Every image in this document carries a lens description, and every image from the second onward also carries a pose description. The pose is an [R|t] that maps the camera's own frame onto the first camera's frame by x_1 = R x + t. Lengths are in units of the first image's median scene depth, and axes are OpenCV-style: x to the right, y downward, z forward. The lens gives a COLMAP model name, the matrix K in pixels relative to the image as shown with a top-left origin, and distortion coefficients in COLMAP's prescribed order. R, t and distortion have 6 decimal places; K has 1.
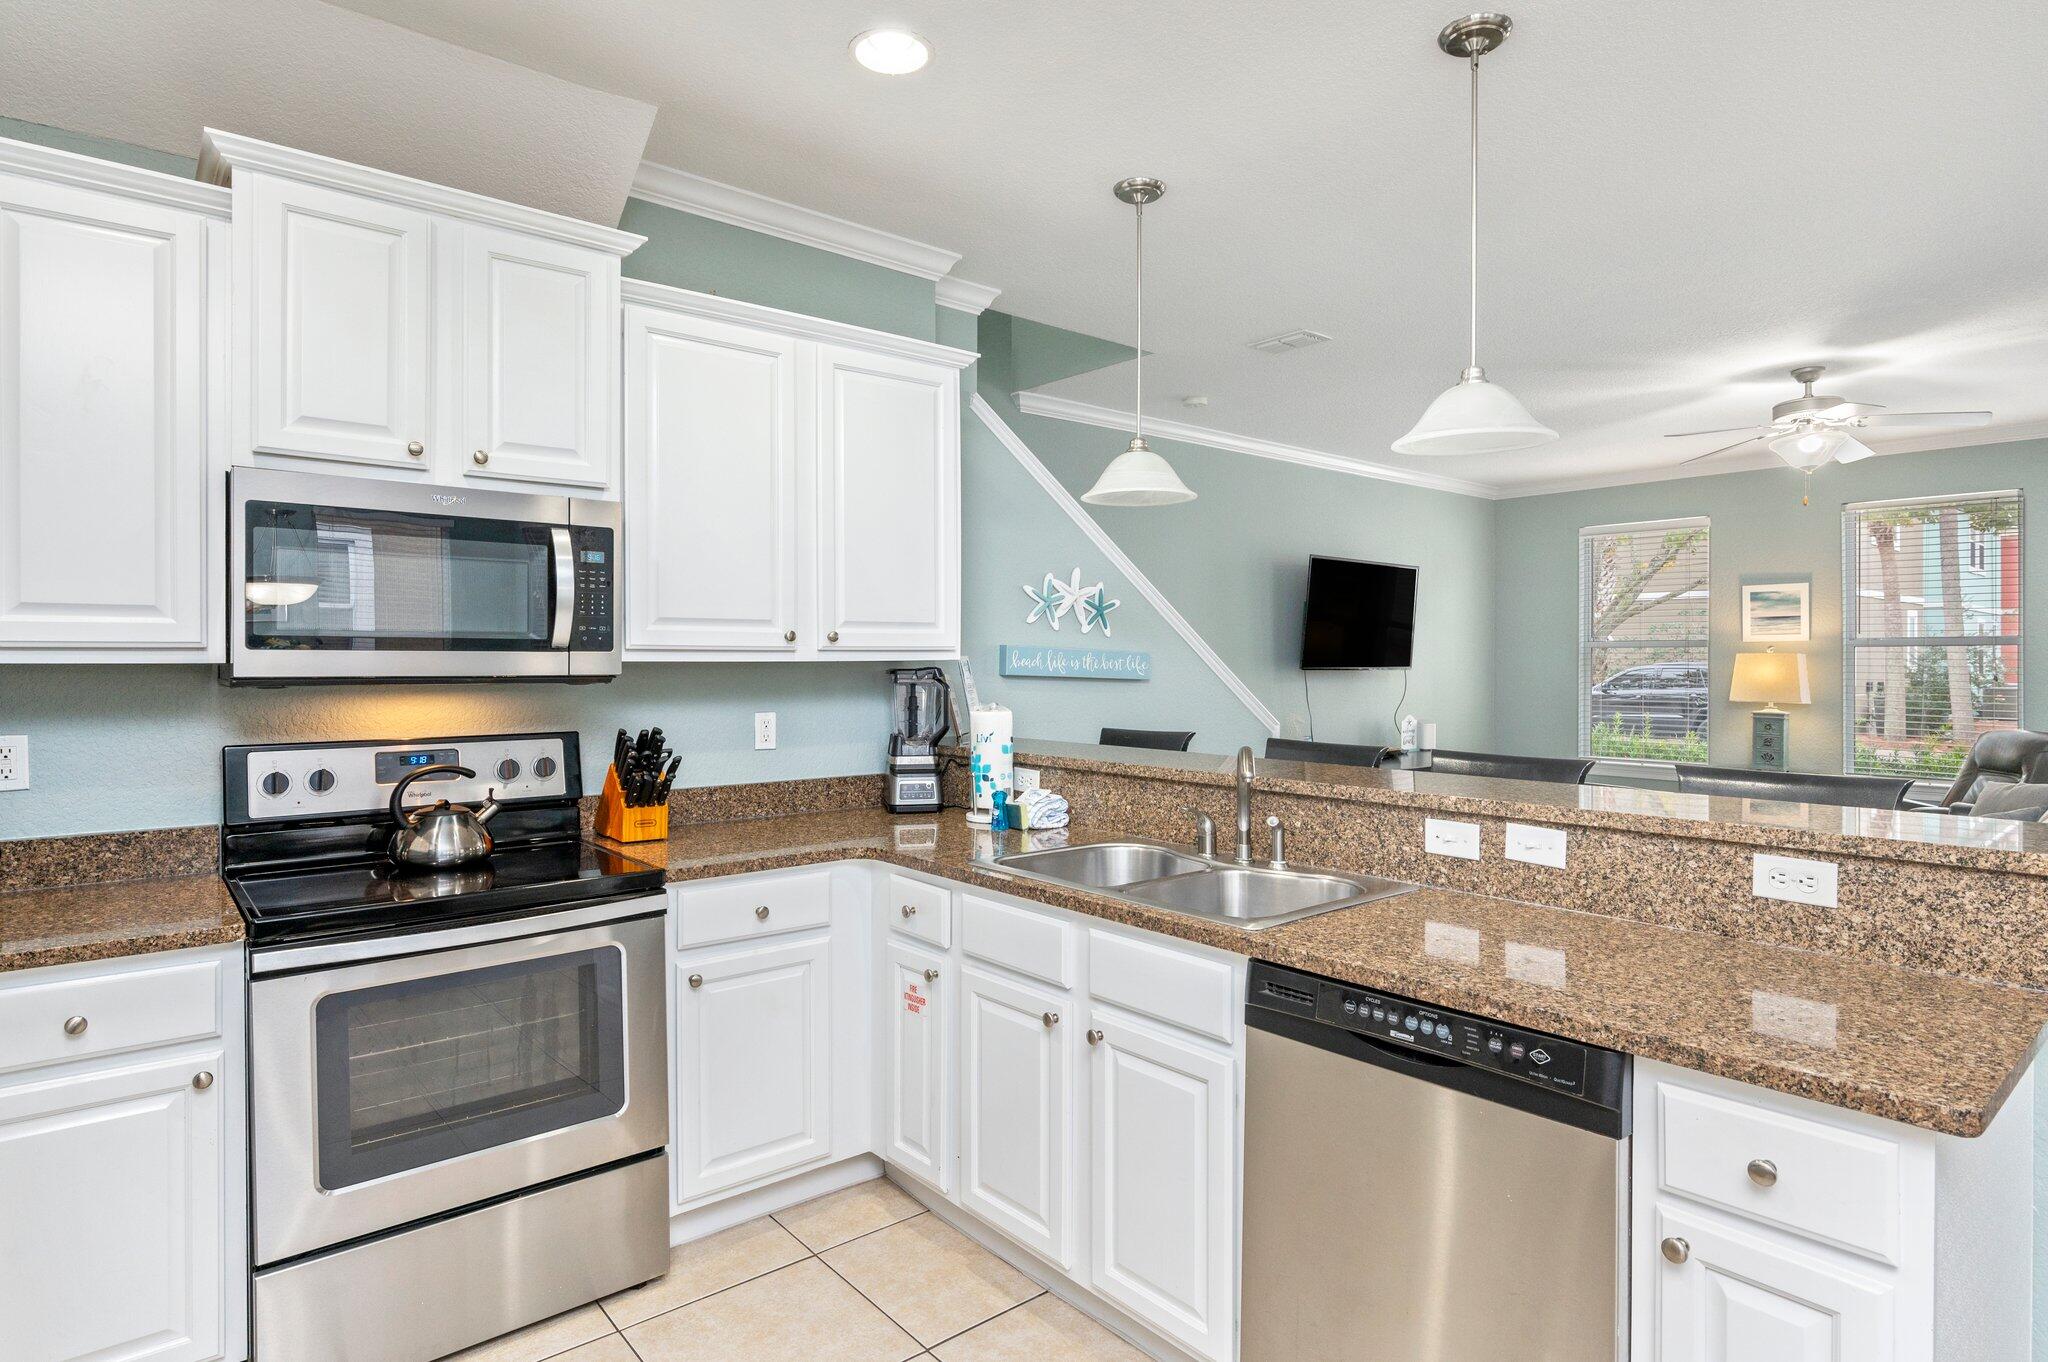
lens RADIAL K [[1096.7, 0, 1024.0], [0, 1096.7, 681.0], [0, 0, 1]] dist [0.000098, 0.000116]
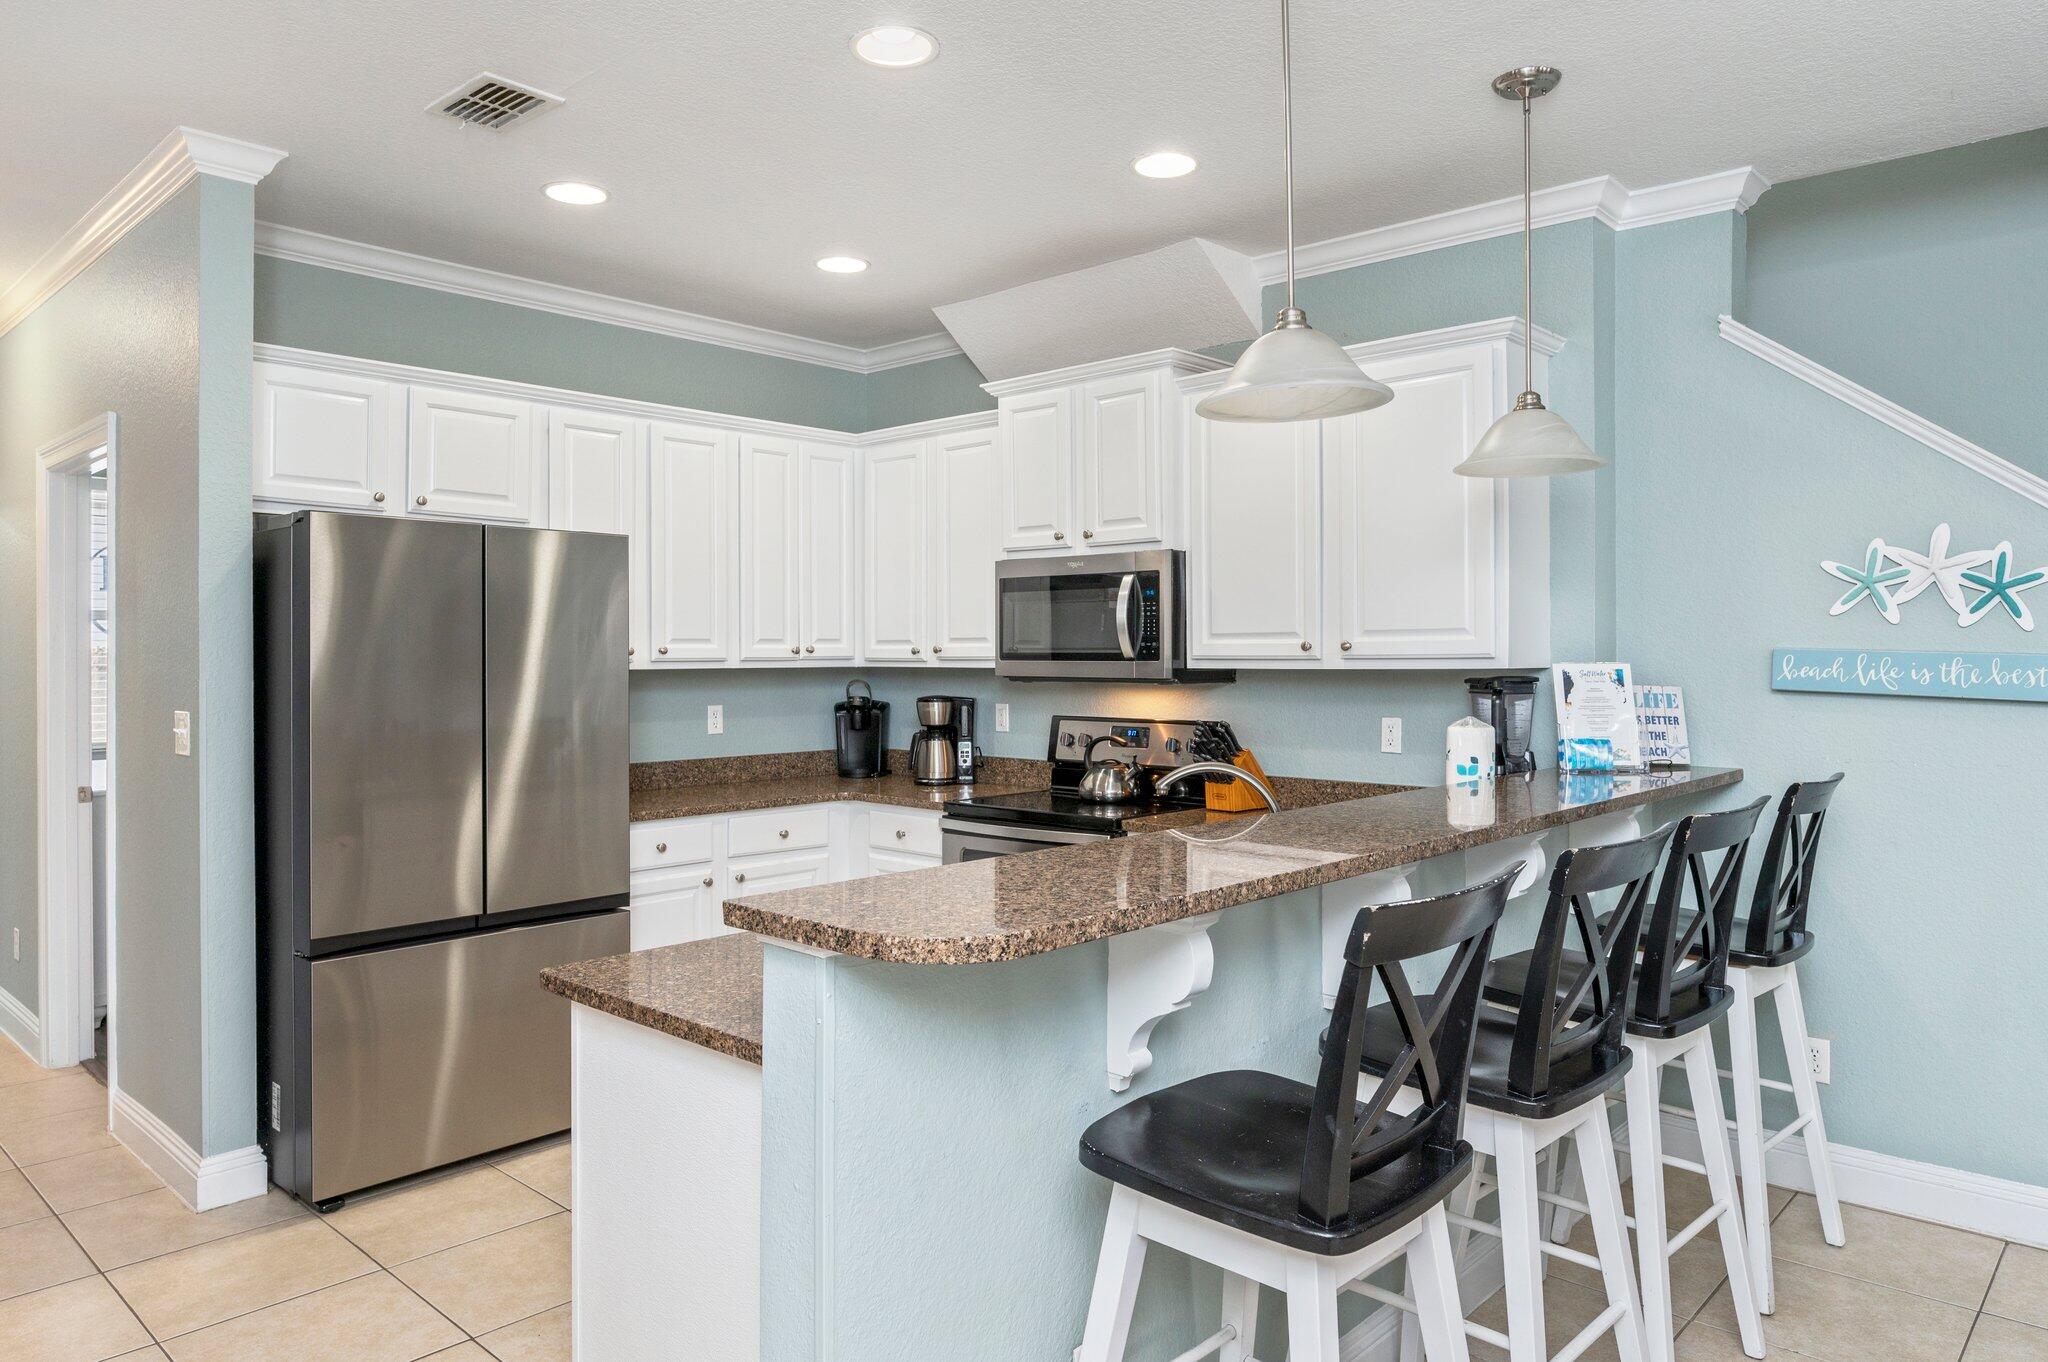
lens RADIAL K [[1328.9, 0, 1024.0], [0, 1328.9, 681.0], [0, 0, 1]] dist [-0.003215, -0.000458]
pose [[0.126180, 0.017614, -0.991851, 1.189547], [-0.017671, 0.999724, 0.015506, -0.023730], [0.991850, 0.015570, 0.126457, 0.606458]]
